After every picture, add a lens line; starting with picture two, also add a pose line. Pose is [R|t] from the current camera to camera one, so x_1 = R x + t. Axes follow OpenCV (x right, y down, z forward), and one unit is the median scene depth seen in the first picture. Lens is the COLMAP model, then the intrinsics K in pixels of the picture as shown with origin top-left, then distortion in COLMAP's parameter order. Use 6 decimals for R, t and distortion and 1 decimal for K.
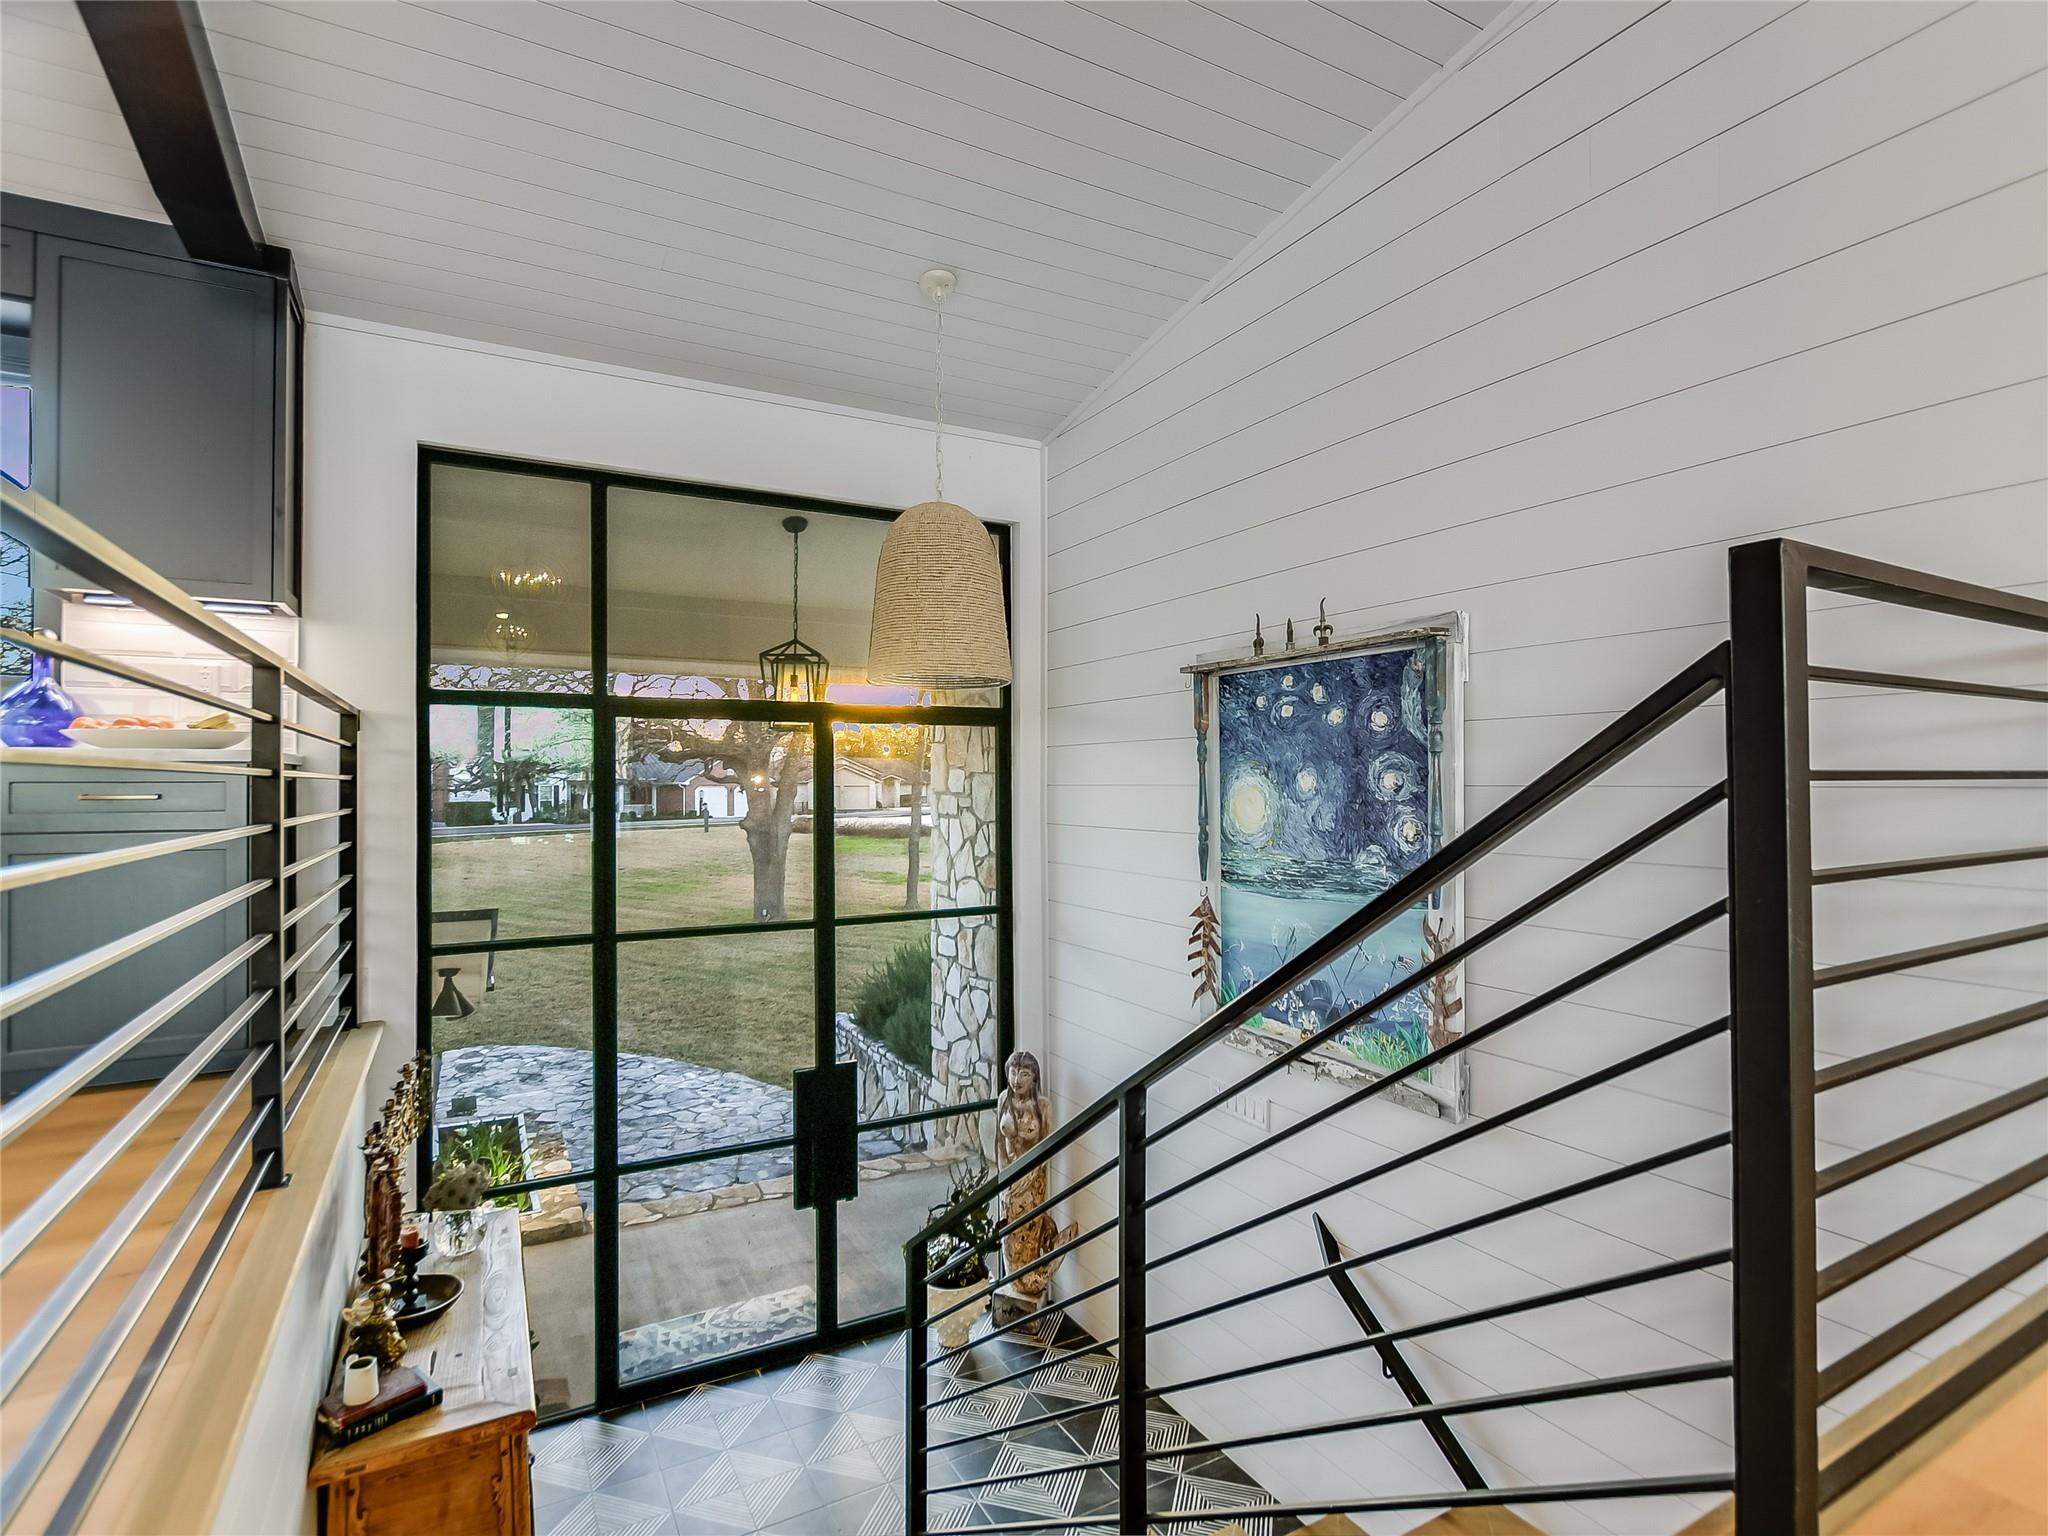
lens RADIAL K [[1003.2, 0, 1024.0], [0, 1003.2, 768.0], [0, 0, 1]] dist [-0.000024, 0.000281]
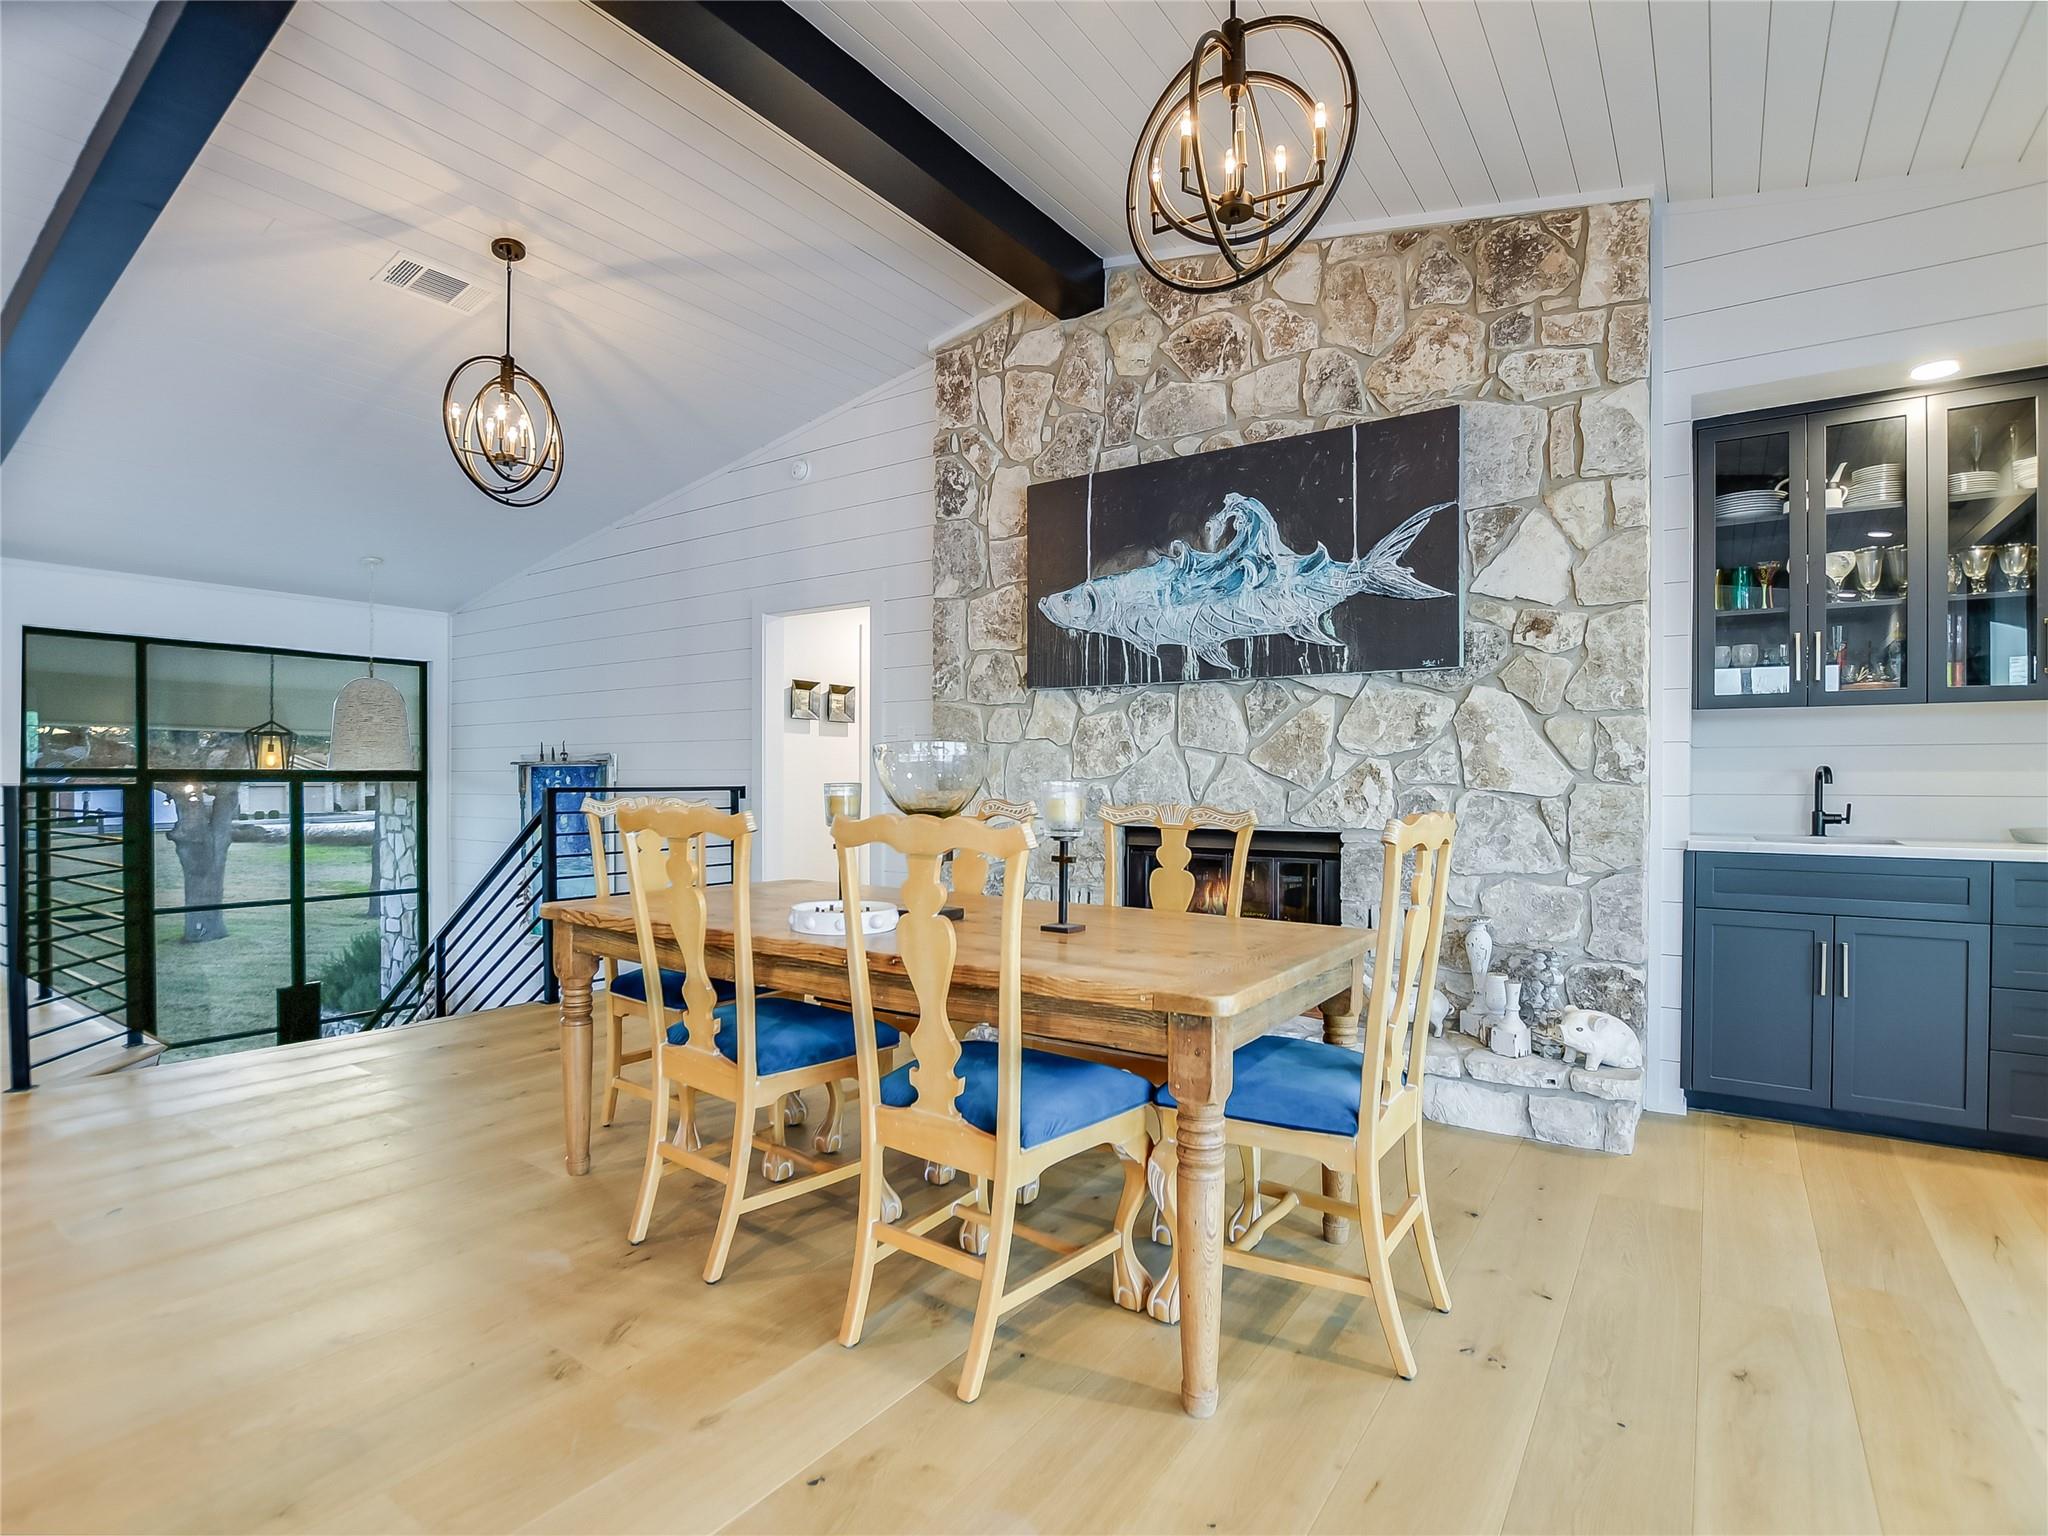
lens RADIAL K [[1037.3, 0, 1038.6], [0, 1037.3, 782.0], [0, 0, 1]] dist [-0.028543, 0.001265]
pose [[0.897580, 0.003375, 0.440838, 0.150873], [-0.011051, 0.999829, 0.014845, -0.078615], [-0.440712, -0.018197, 0.897464, -1.013330]]
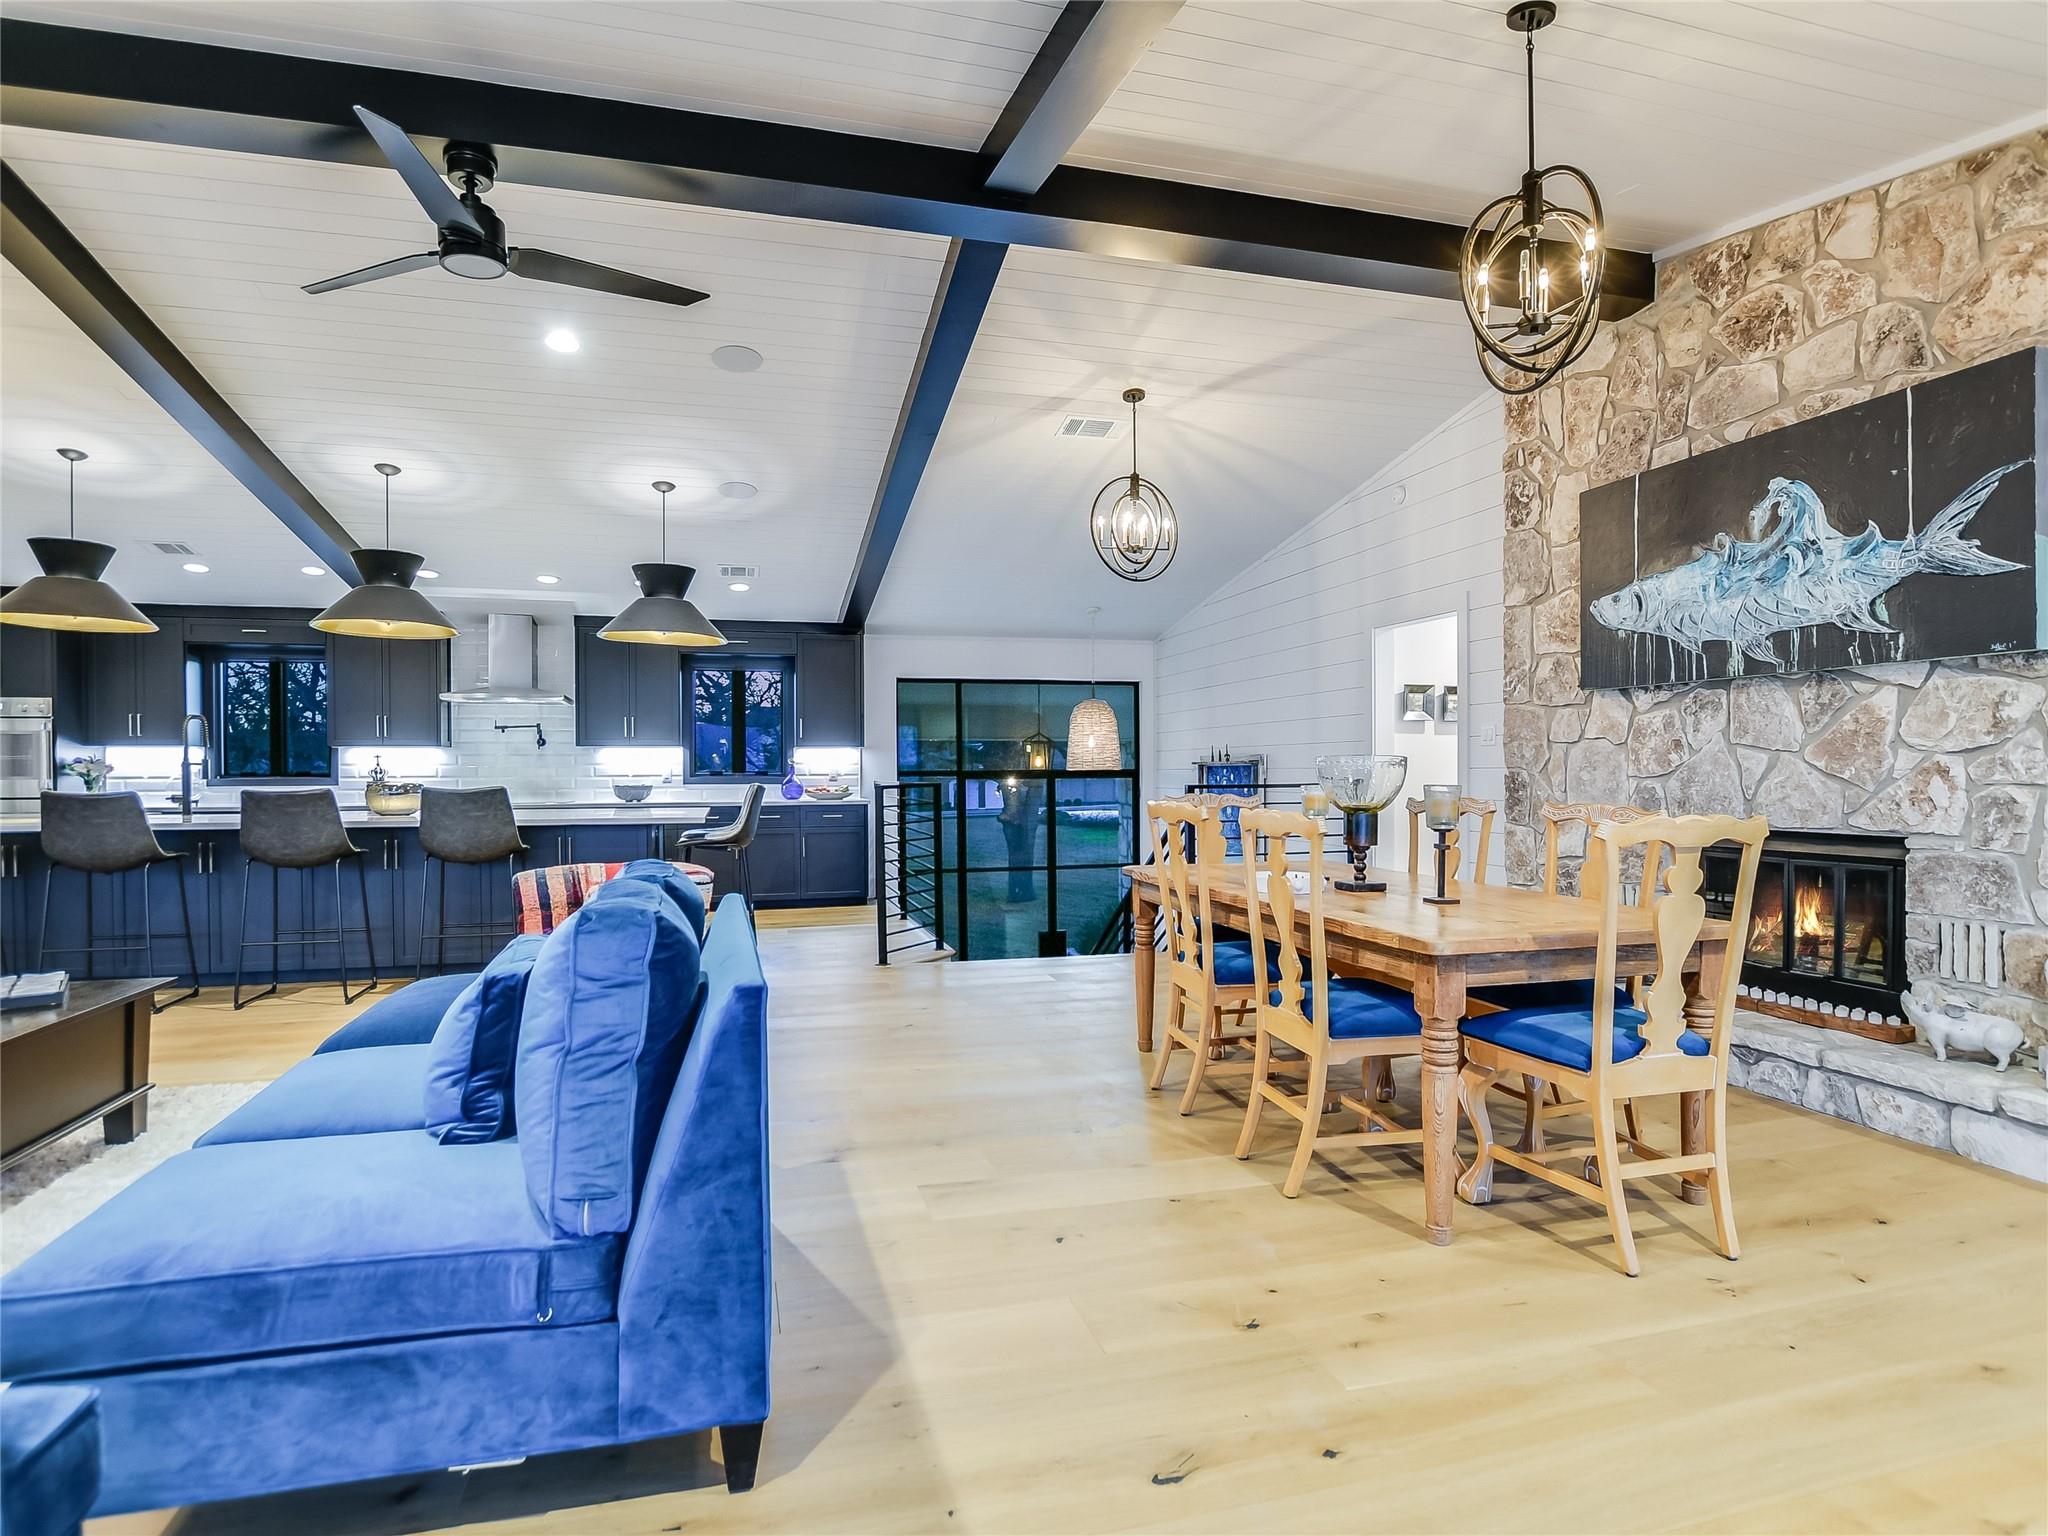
lens RADIAL K [[1111.4, 0, 1024.0], [0, 1111.4, 768.0], [0, 0, 1]] dist [-0.001876, -0.001958]
pose [[0.970467, -0.005487, -0.241171, 0.318959], [0.008785, 0.999882, 0.012604, -0.095592], [0.241073, -0.014350, 0.970401, -1.334431]]
